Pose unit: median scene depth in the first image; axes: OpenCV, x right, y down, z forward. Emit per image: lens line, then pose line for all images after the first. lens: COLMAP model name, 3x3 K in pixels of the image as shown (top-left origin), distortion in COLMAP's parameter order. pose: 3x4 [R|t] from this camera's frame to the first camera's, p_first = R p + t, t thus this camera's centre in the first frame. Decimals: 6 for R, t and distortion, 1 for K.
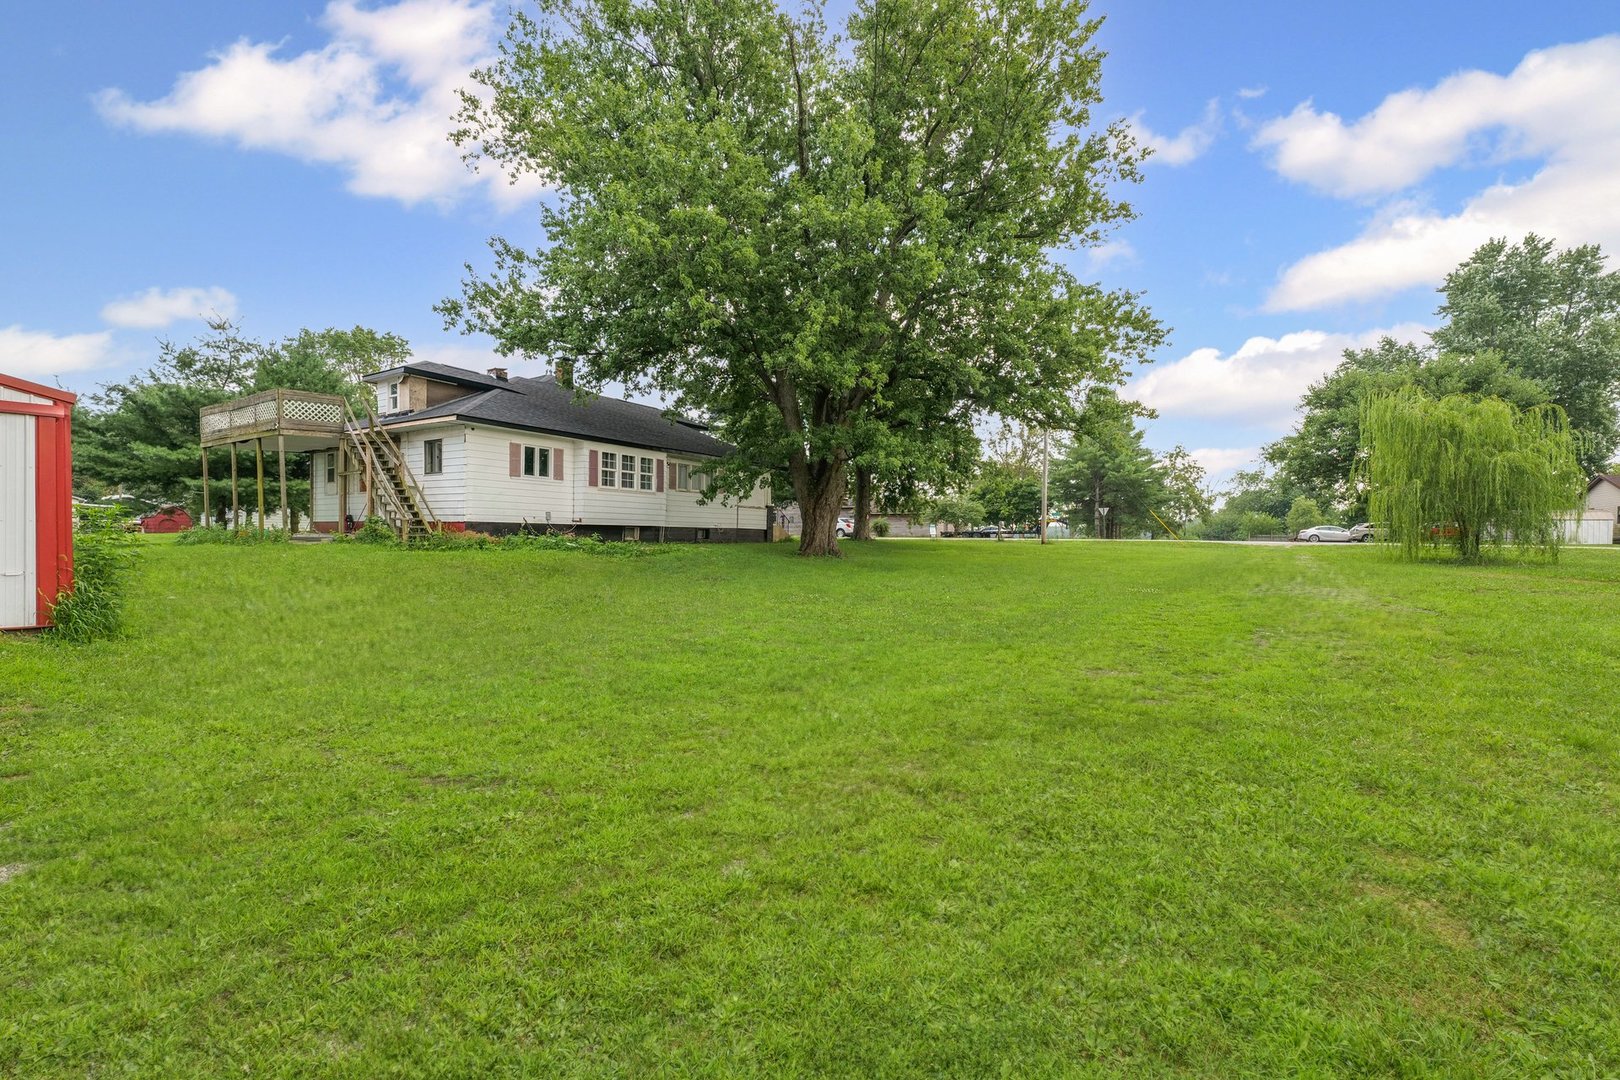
lens RADIAL K [[678.3, 0, 810.1], [0, 678.3, 536.8], [0, 0, 1]] dist [-0.000480, -0.000138]
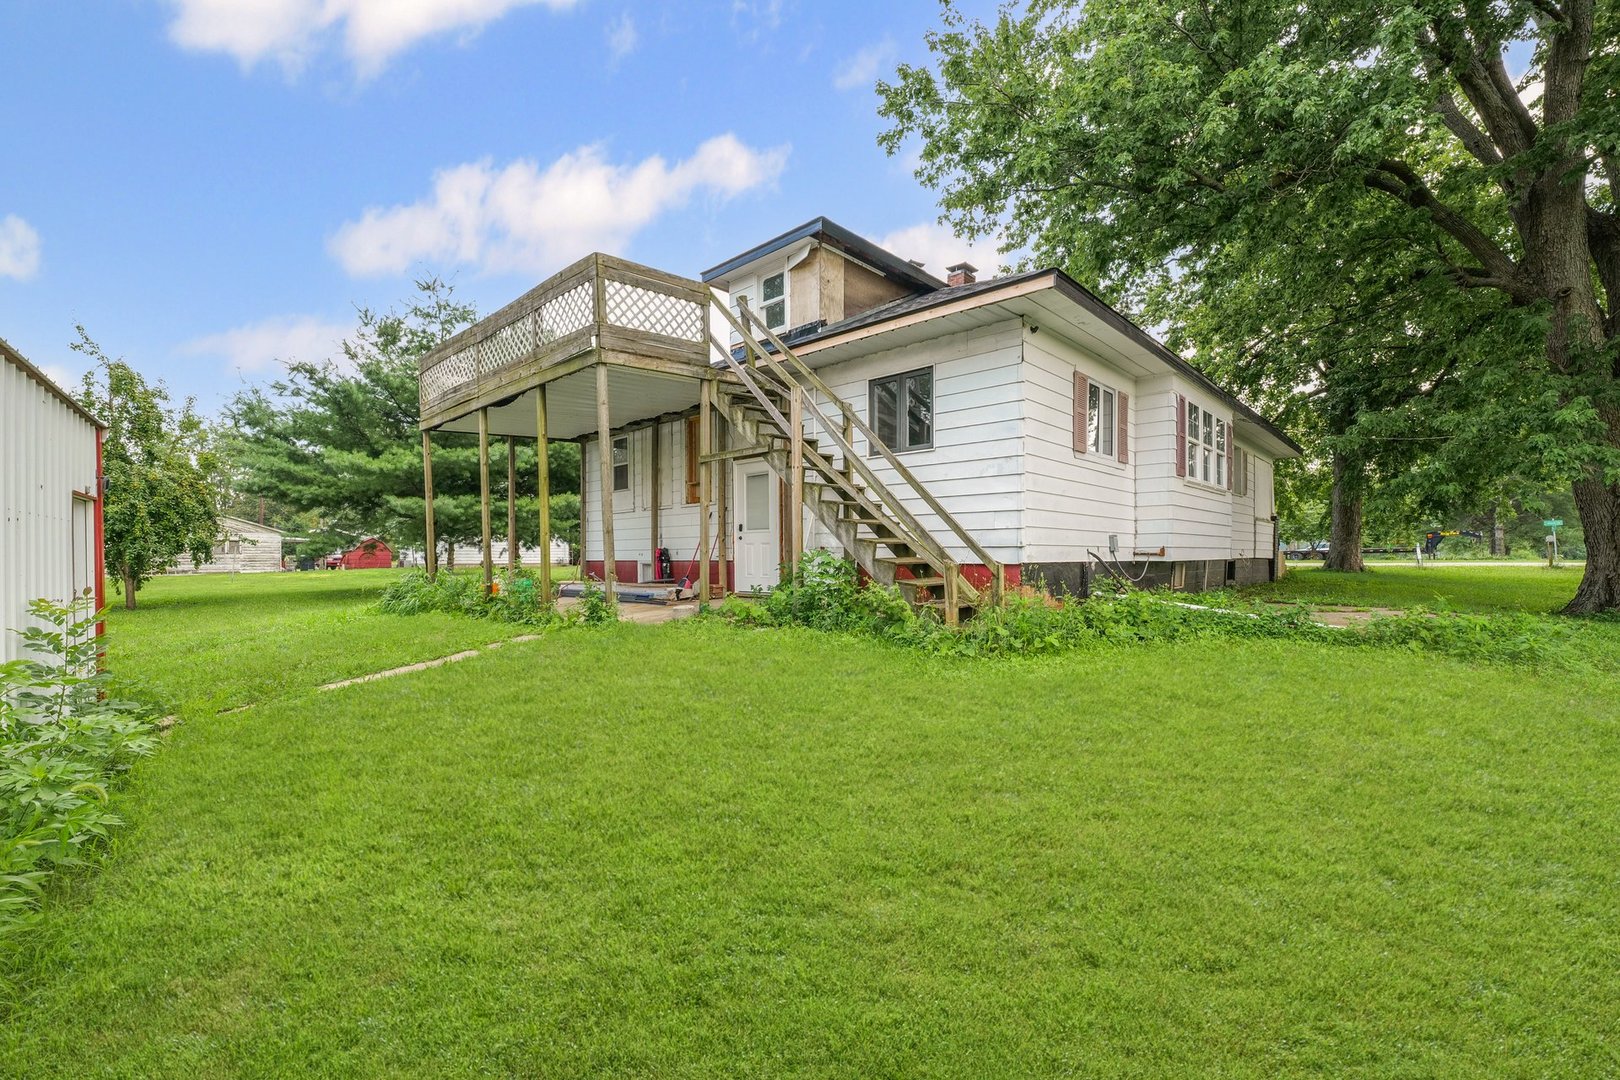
lens RADIAL K [[681.9, 0, 806.6], [0, 681.9, 544.5], [0, 0, 1]] dist [-0.000312, -0.000008]
pose [[0.982352, -0.018710, -0.186101, -0.384591], [0.015740, 0.999724, -0.017425, -0.020319], [0.186376, 0.014189, 0.982376, 0.406392]]
